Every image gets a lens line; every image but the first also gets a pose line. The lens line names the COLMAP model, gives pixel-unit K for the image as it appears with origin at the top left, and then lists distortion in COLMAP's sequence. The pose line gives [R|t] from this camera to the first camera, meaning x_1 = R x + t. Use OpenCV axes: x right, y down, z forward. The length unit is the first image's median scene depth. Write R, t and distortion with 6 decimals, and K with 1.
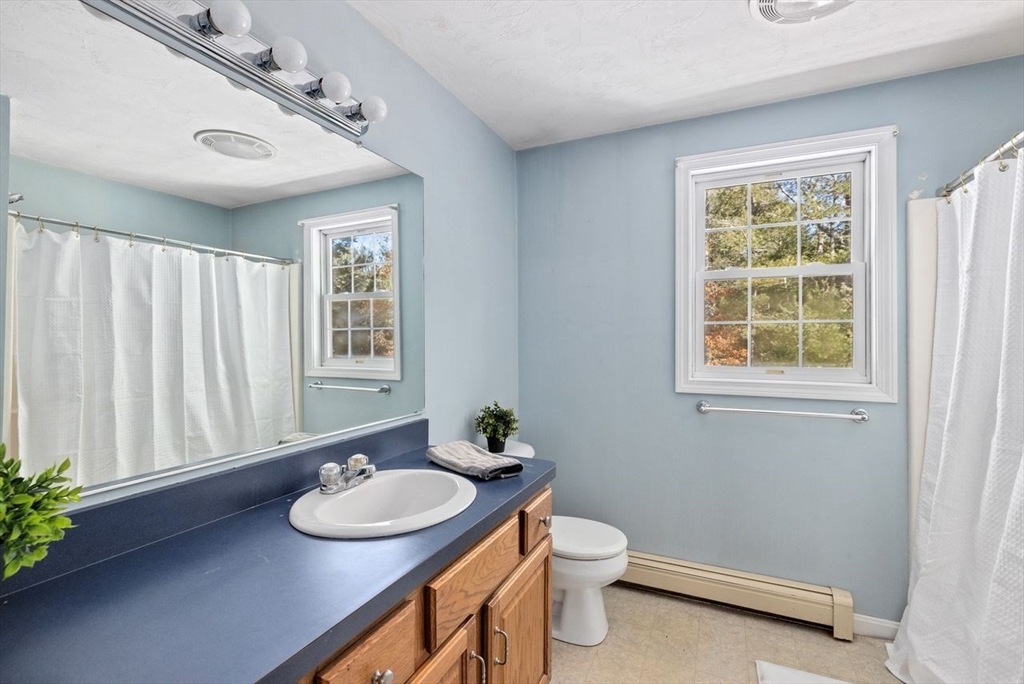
lens RADIAL K [[463.3, 0, 512.3], [0, 463.3, 346.5], [0, 0, 1]] dist [-0.005319, 0.000427]
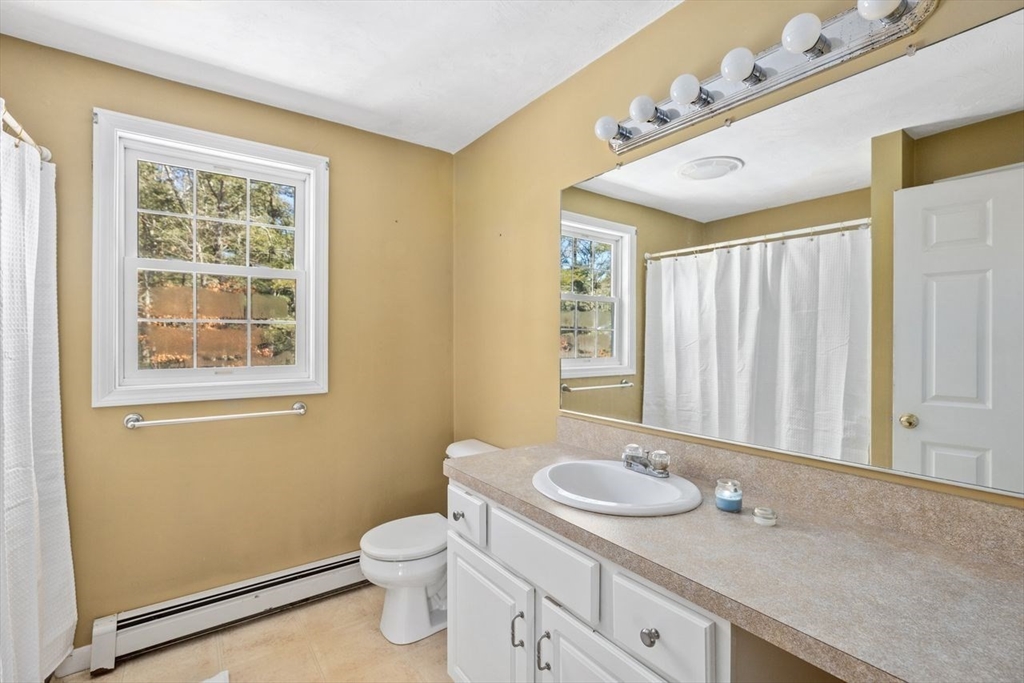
lens RADIAL K [[467.7, 0, 512.0], [0, 467.7, 341.5], [0, 0, 1]] dist [0.000473, 0.000273]
pose [[0.477371, -0.003482, 0.878695, -0.753676], [0.010504, 0.999943, -0.001744, -0.004629], [-0.878639, 0.010062, 0.477381, 0.360446]]
